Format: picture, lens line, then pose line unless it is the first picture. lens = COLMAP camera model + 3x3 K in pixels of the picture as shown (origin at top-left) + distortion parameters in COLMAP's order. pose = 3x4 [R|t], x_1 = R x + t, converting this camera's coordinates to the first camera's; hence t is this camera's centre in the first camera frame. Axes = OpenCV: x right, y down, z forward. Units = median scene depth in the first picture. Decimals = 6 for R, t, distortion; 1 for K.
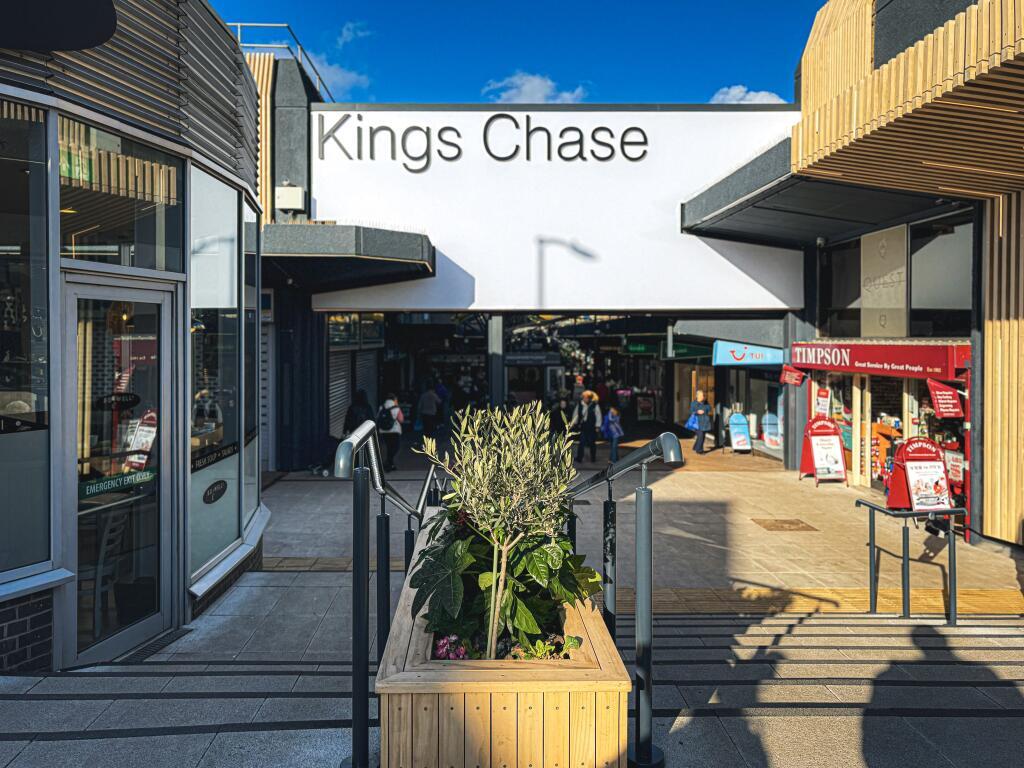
lens RADIAL K [[719.4, 0, 511.3], [0, 719.4, 351.9], [0, 0, 1]] dist [0.008248, 0.000428]
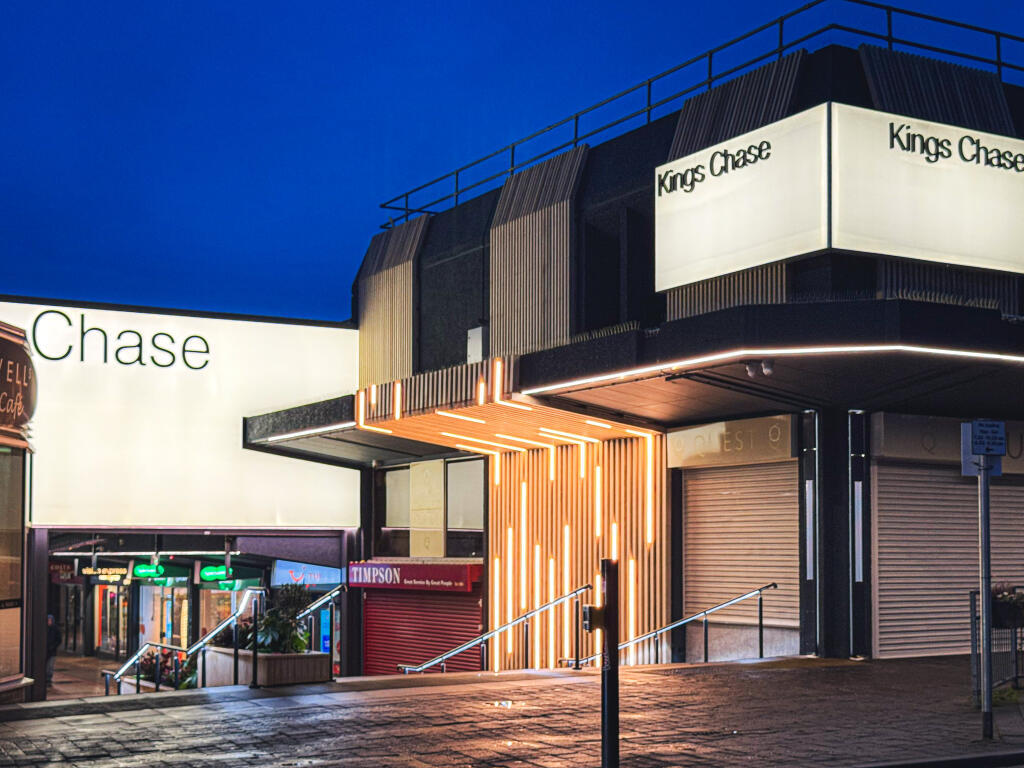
lens RADIAL K [[1449.6, 0, 511.7], [0, 1449.6, 384.7], [0, 0, 1]] dist [-0.011799, 0.000000]
pose [[0.879748, 0.056238, 0.472103, -0.370066], [0.008123, 0.991057, -0.133193, 0.012475], [-0.475371, 0.121011, 0.871423, -0.876950]]
